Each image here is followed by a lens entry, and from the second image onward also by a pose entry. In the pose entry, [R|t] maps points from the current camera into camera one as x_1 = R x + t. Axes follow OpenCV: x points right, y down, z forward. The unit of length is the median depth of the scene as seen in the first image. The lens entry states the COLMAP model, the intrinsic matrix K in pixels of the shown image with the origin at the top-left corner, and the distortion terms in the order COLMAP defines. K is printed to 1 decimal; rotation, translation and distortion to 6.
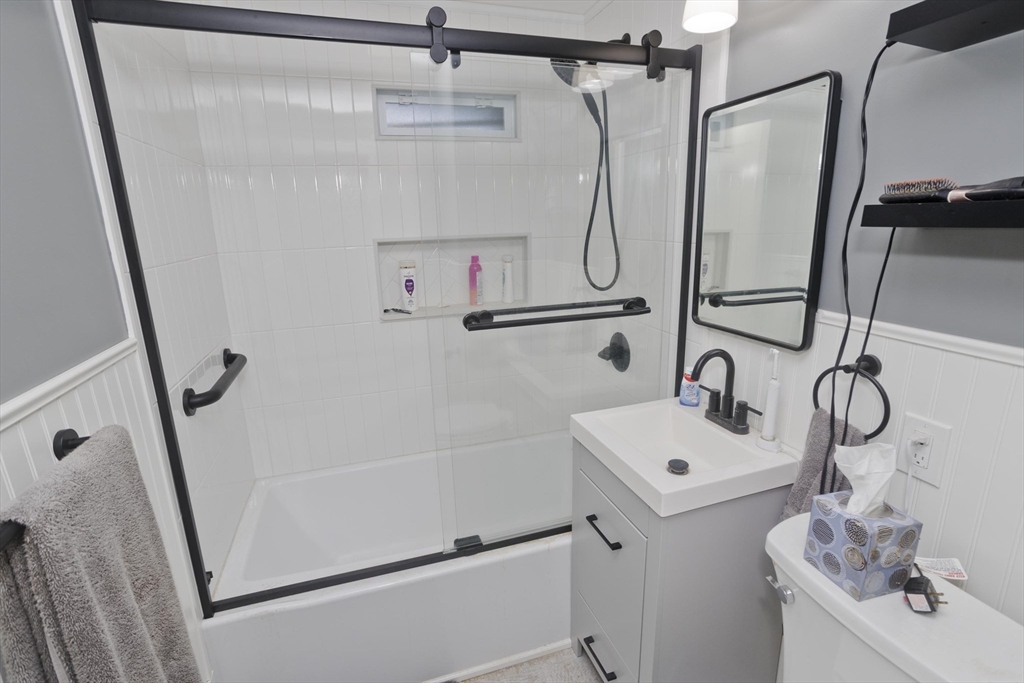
lens RADIAL K [[489.8, 0, 513.1], [0, 489.8, 335.6], [0, 0, 1]] dist [-0.053943, 0.029596]
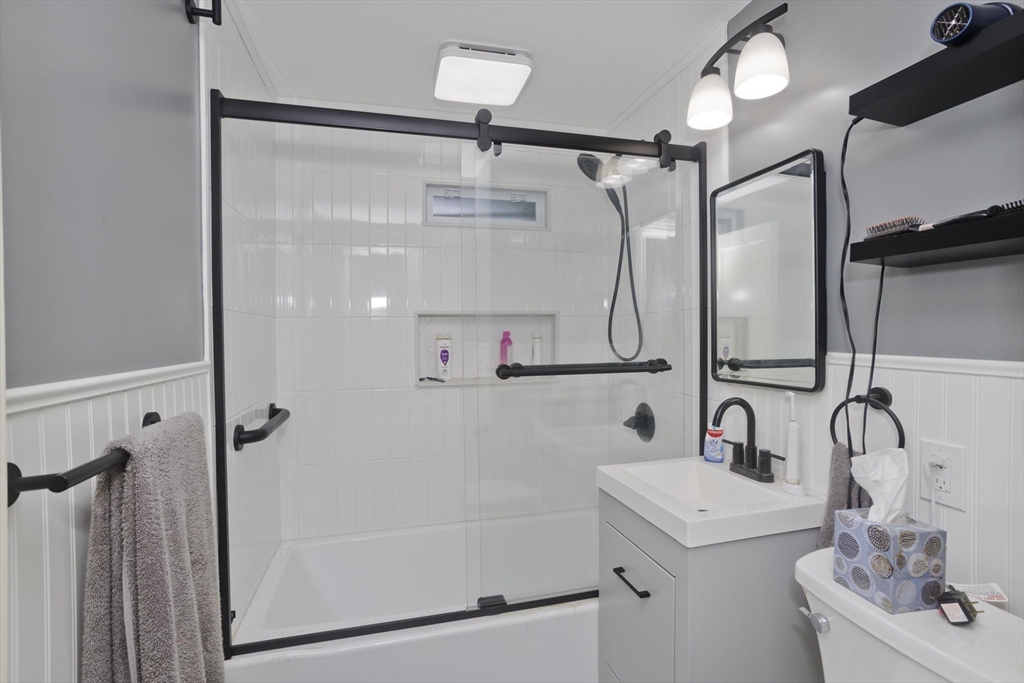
lens RADIAL K [[489.8, 0, 513.1], [0, 489.8, 335.6], [0, 0, 1]] dist [-0.053943, 0.029596]
pose [[0.998346, 0.016334, -0.055120, -0.005766], [-0.028202, 0.974642, -0.221987, 0.135541], [0.050097, 0.223174, 0.973490, -0.070185]]
